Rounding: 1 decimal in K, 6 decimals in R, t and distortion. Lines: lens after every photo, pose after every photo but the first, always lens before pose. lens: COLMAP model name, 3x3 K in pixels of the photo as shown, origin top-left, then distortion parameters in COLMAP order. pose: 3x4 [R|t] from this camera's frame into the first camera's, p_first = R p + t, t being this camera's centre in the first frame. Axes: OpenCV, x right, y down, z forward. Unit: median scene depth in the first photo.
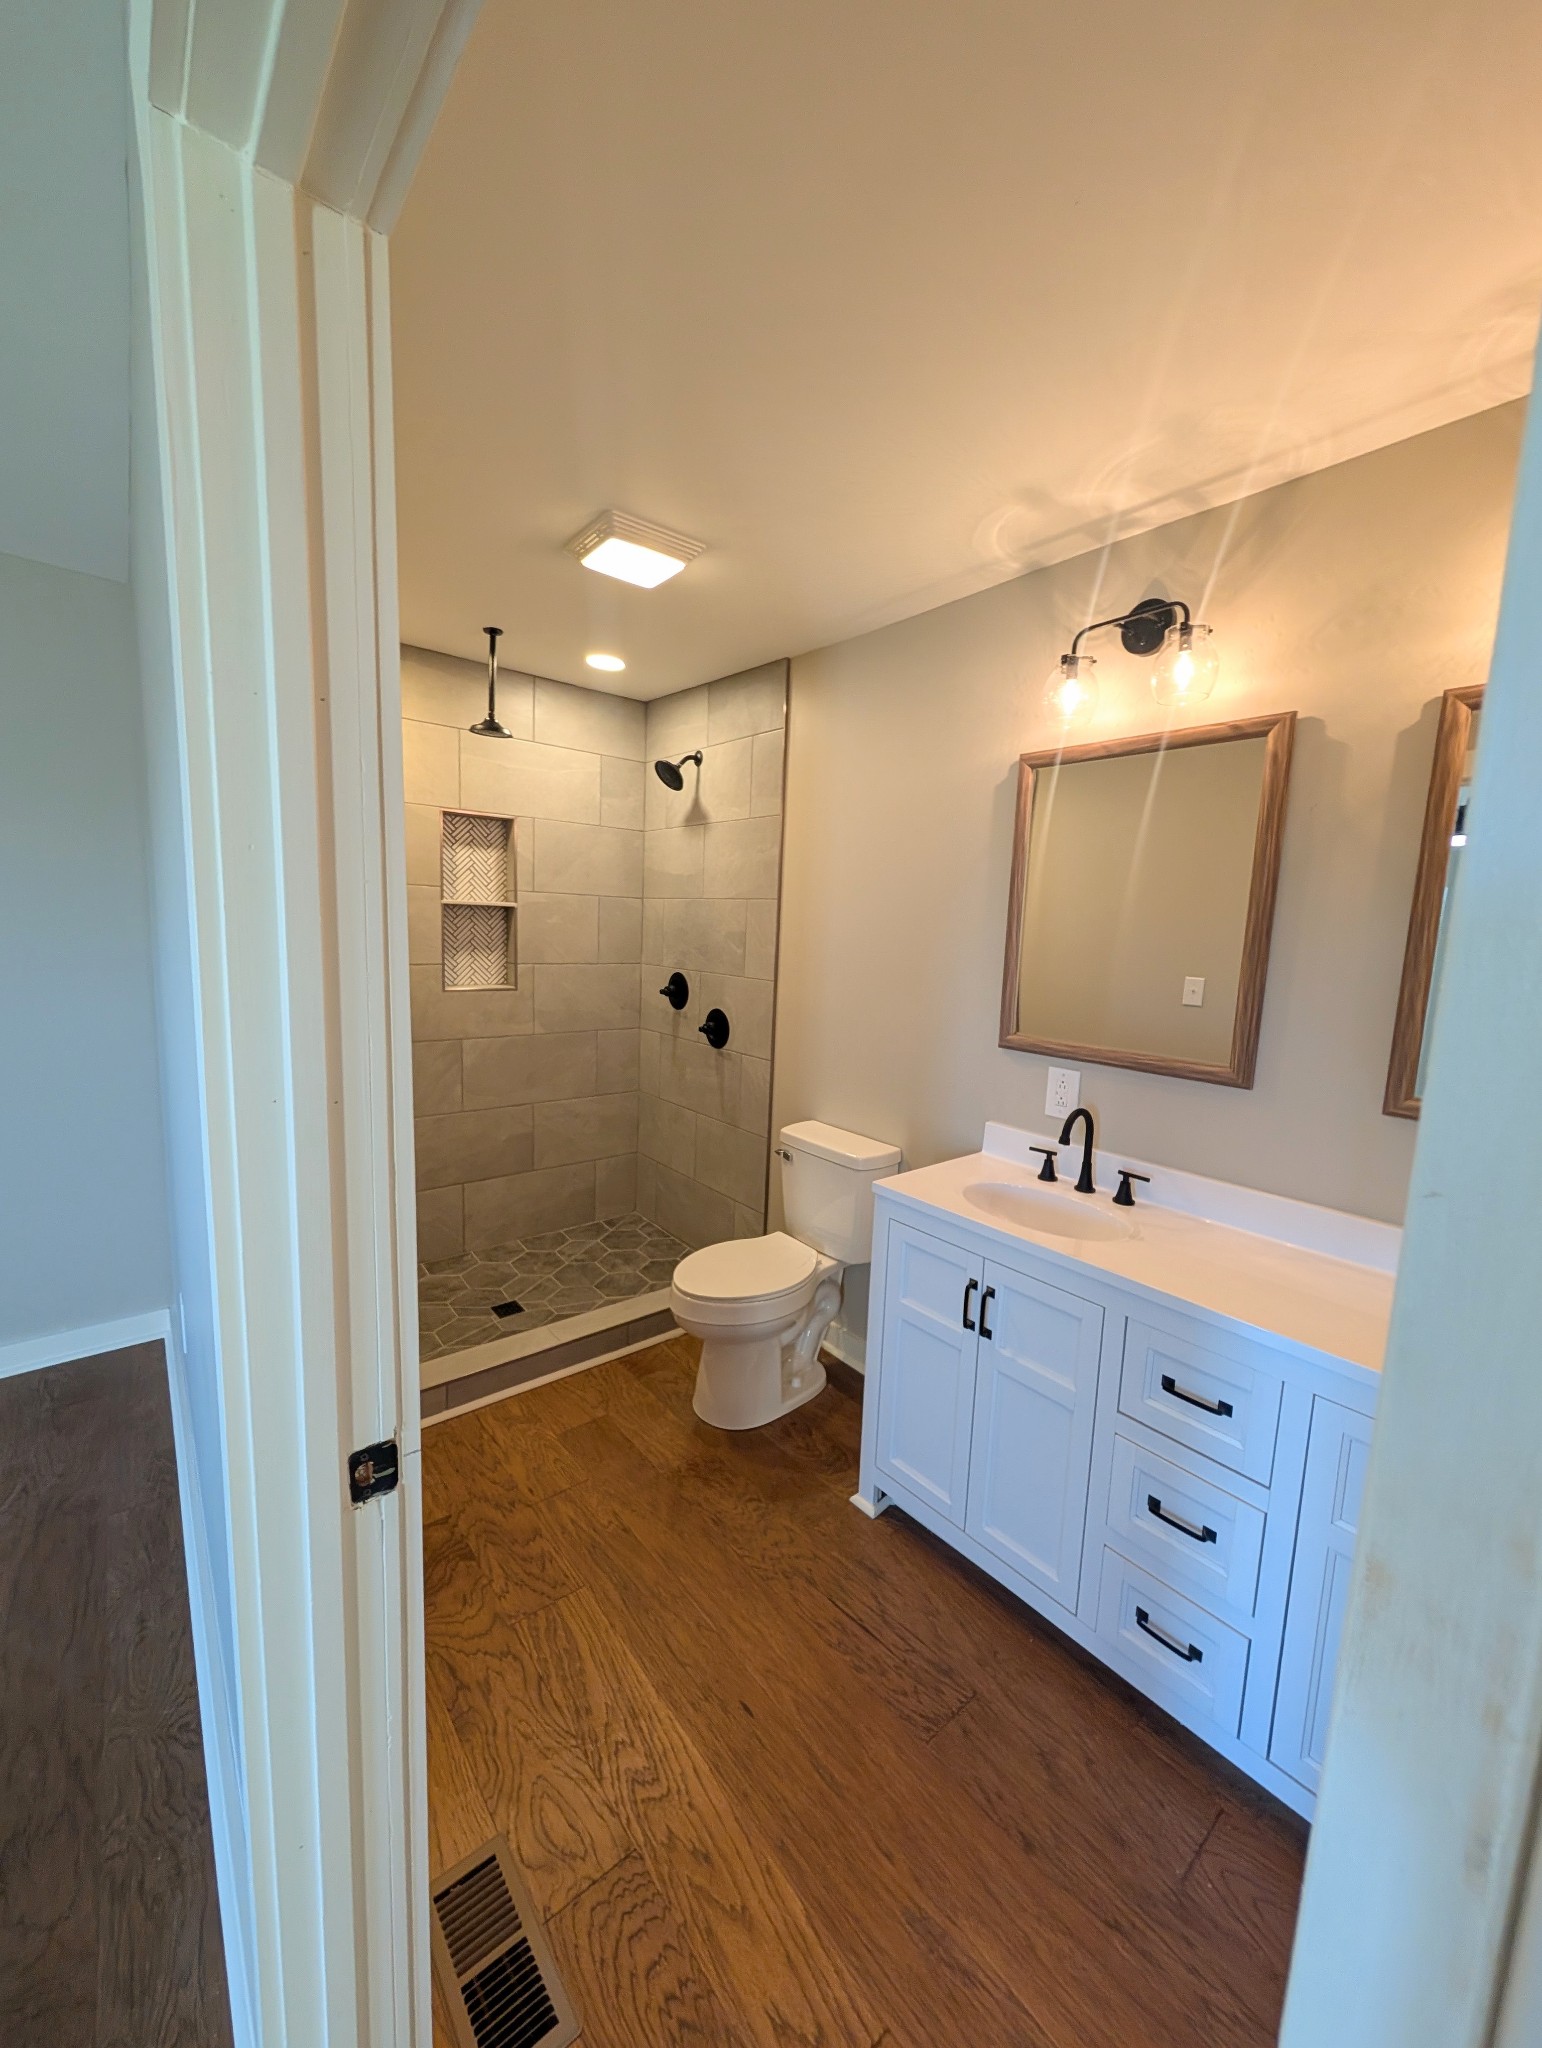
lens RADIAL K [[773.7, 0, 768.2], [0, 773.7, 1020.5], [0, 0, 1]] dist [0.002442, -0.000560]
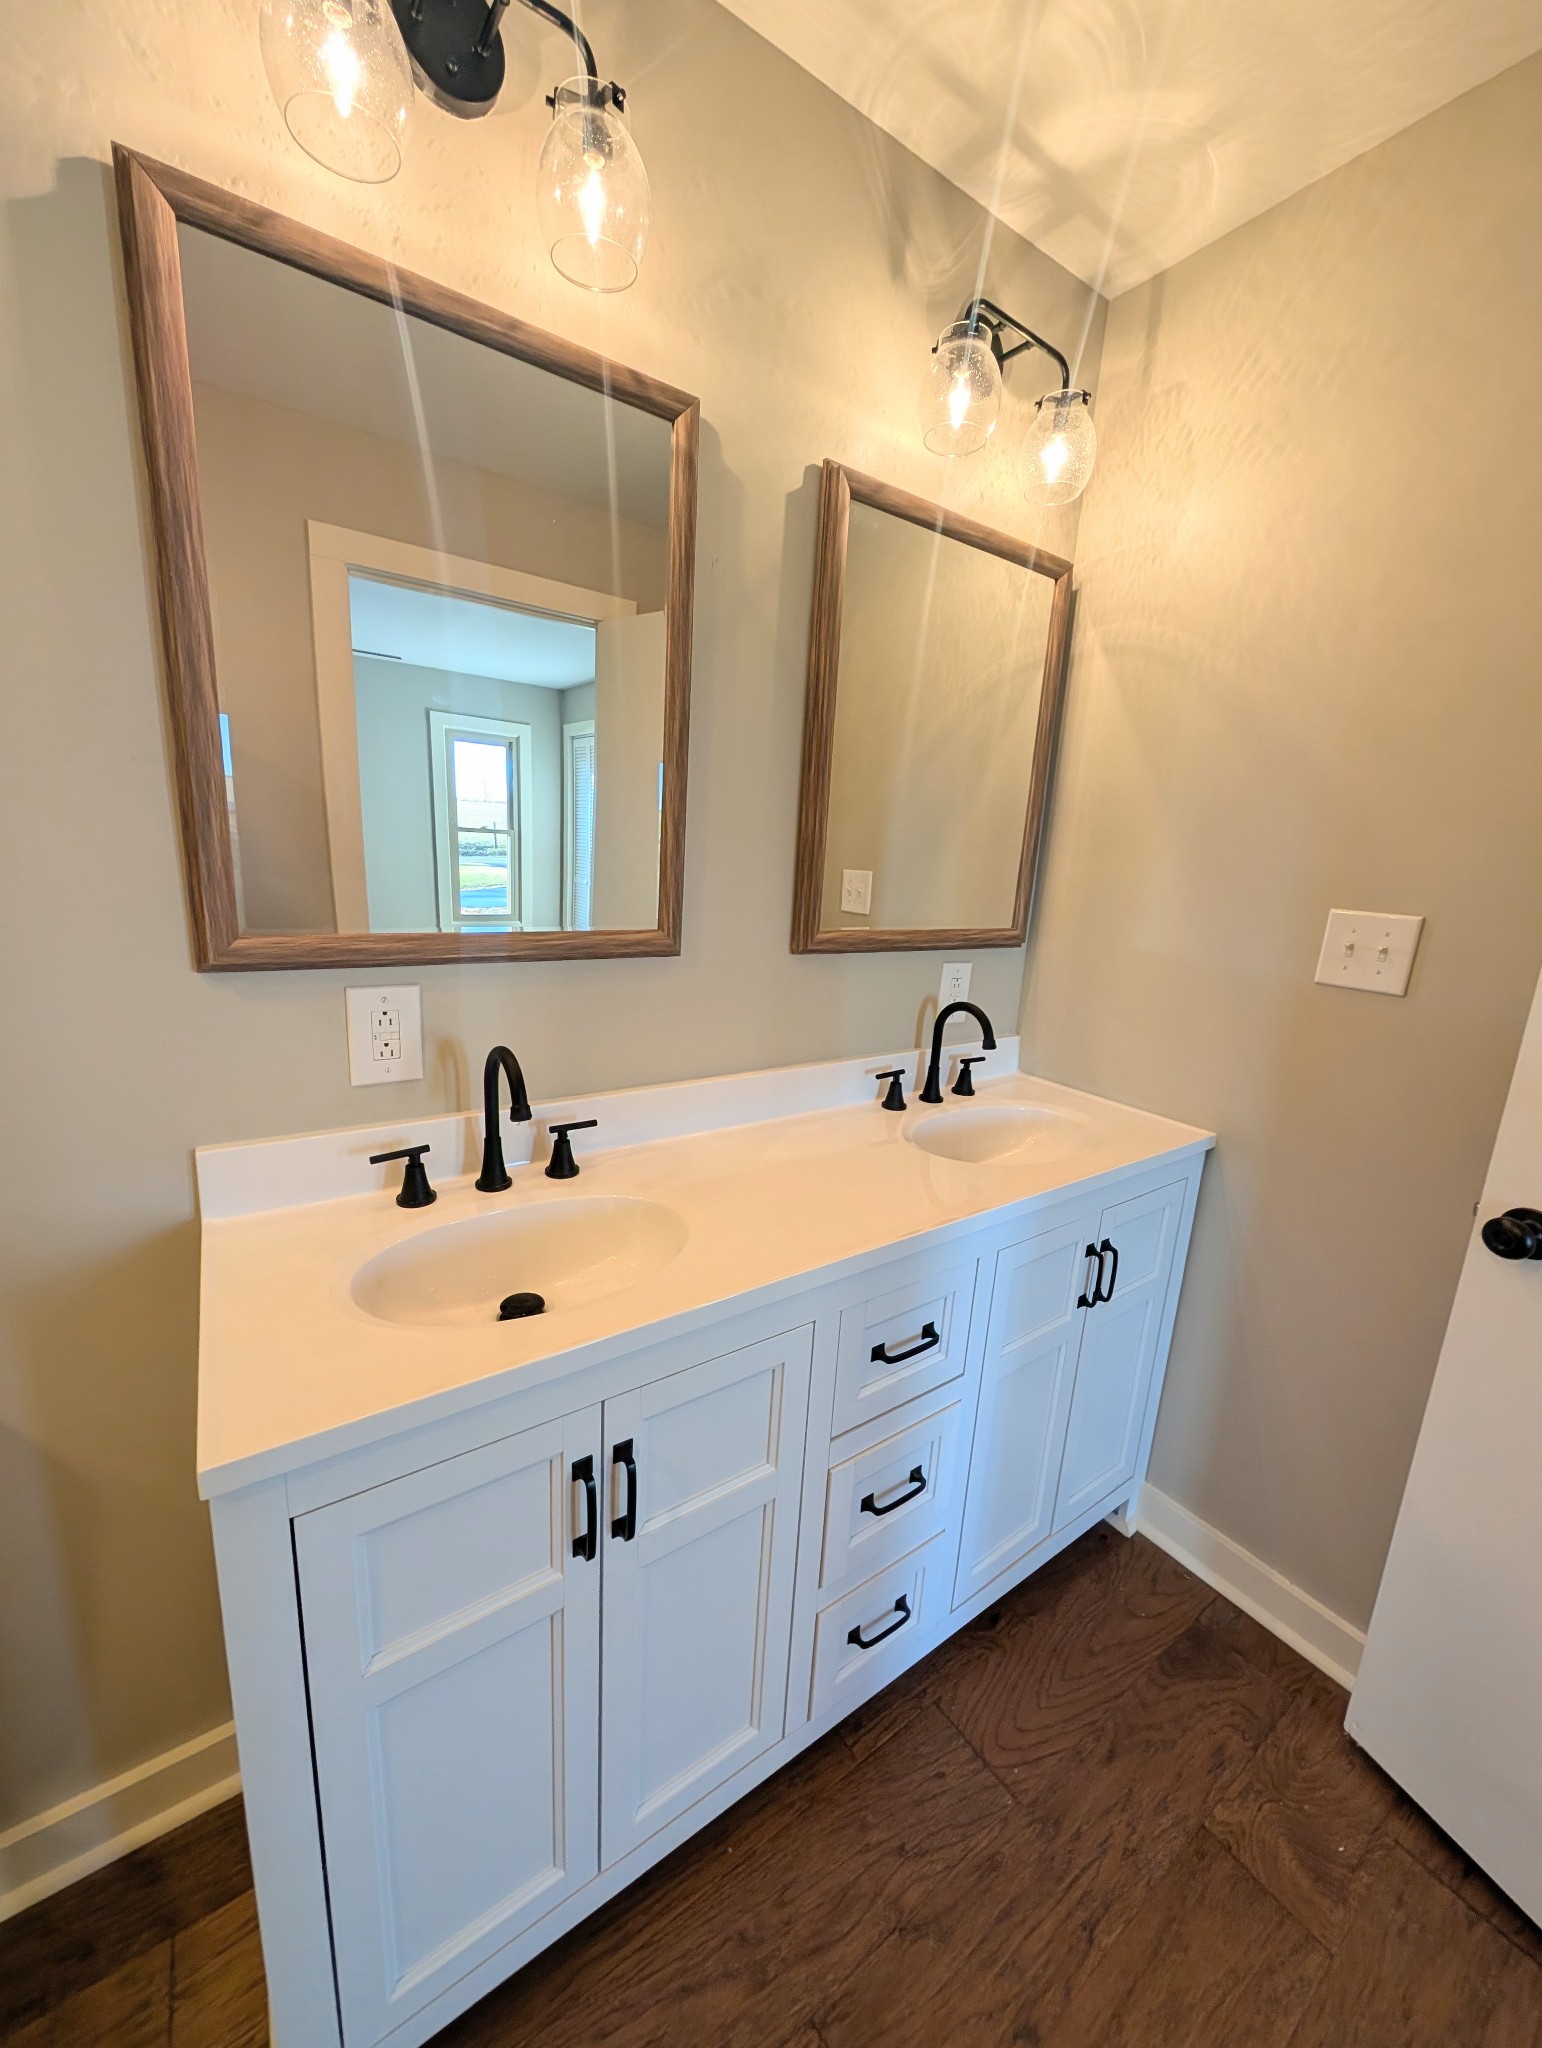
lens RADIAL K [[773.7, 0, 768.1], [0, 773.7, 1026.2], [0, 0, 1]] dist [0.002442, -0.000560]
pose [[0.083459, -0.245961, 0.965680, -0.116194], [0.081098, 0.967523, 0.239422, -0.018219], [-0.993206, 0.058332, 0.100696, 0.881663]]
